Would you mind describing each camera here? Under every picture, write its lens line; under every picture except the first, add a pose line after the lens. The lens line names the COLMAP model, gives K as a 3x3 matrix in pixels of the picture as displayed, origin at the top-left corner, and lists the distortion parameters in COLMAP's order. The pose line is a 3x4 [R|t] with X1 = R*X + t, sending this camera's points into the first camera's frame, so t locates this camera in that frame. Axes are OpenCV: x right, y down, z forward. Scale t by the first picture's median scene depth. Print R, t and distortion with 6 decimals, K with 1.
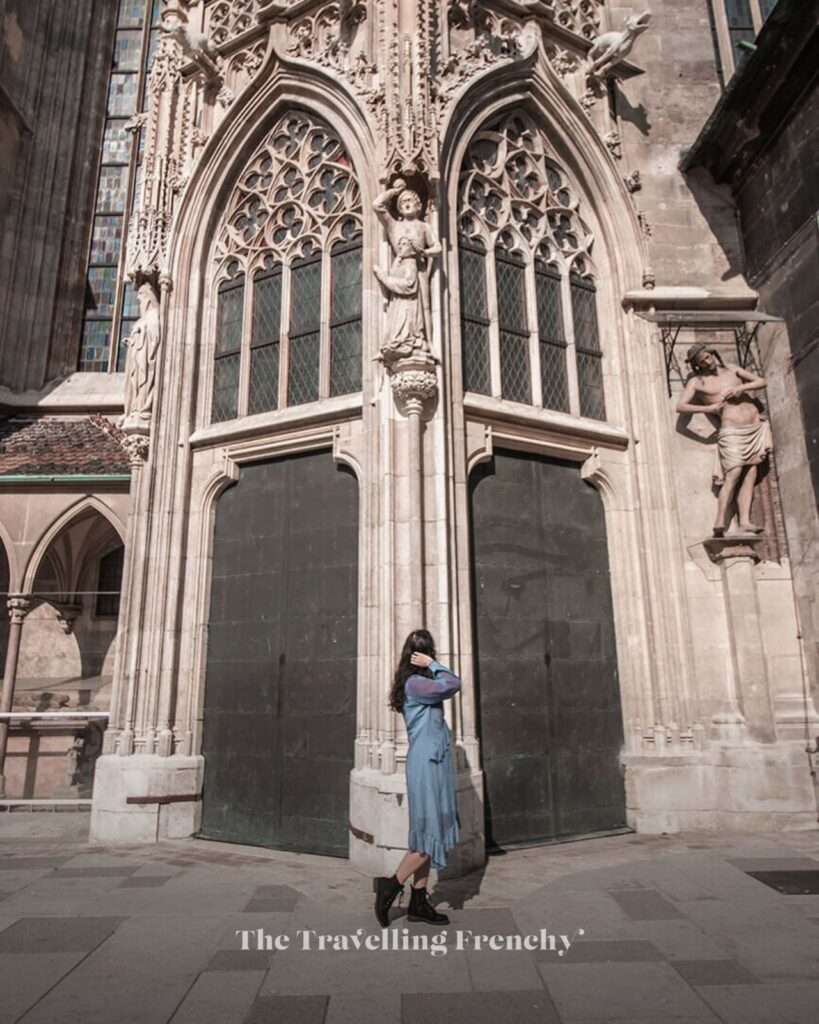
lens RADIAL K [[662.7, 0, 409.5], [0, 662.7, 512.0], [0, 0, 1]] dist [-0.001353, -0.001138]
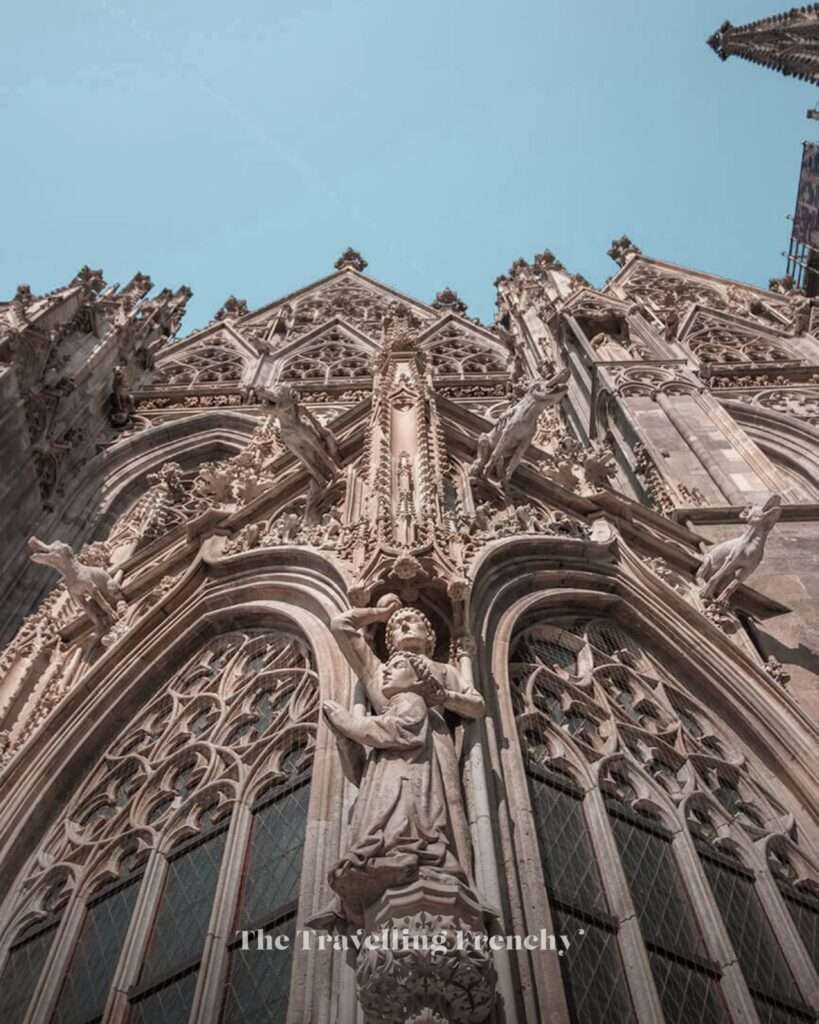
lens RADIAL K [[1019.6, 0, 421.6], [0, 1019.6, 511.9], [0, 0, 1]] dist [0.008306, 0.012813]
pose [[0.999080, -0.042458, -0.005993, 0.013125], [0.021160, 0.609746, -0.792314, 0.055479], [0.037294, 0.791459, 0.610084, 0.377854]]
